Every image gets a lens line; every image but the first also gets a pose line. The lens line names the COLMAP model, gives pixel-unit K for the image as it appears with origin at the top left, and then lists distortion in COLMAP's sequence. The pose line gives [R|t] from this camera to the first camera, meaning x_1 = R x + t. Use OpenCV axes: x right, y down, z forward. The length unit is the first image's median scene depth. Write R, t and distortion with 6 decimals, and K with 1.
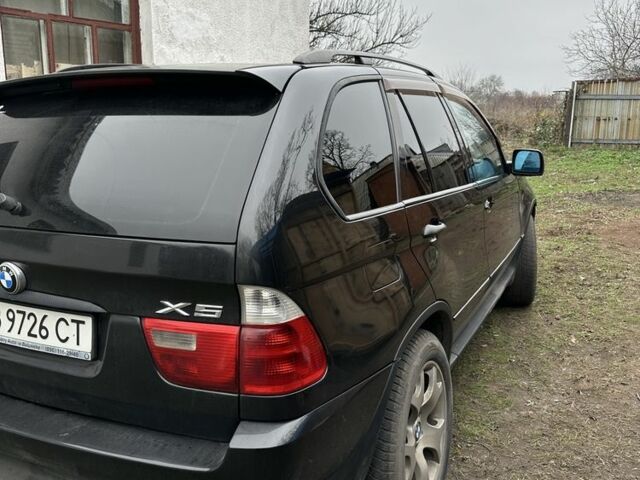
lens RADIAL K [[581.9, 0, 320.0], [0, 581.9, 240.0], [0, 0, 1]] dist [0.169741, -0.321690]
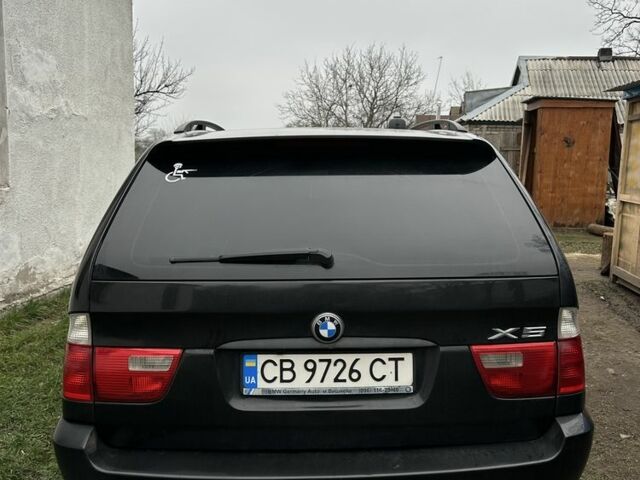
lens RADIAL K [[581.9, 0, 320.0], [0, 581.9, 240.0], [0, 0, 1]] dist [0.169741, -0.321690]
pose [[0.889681, -0.049520, 0.453890, -1.005219], [0.084243, 0.994837, -0.056589, -0.034427], [-0.448745, 0.088583, 0.889259, 0.061780]]
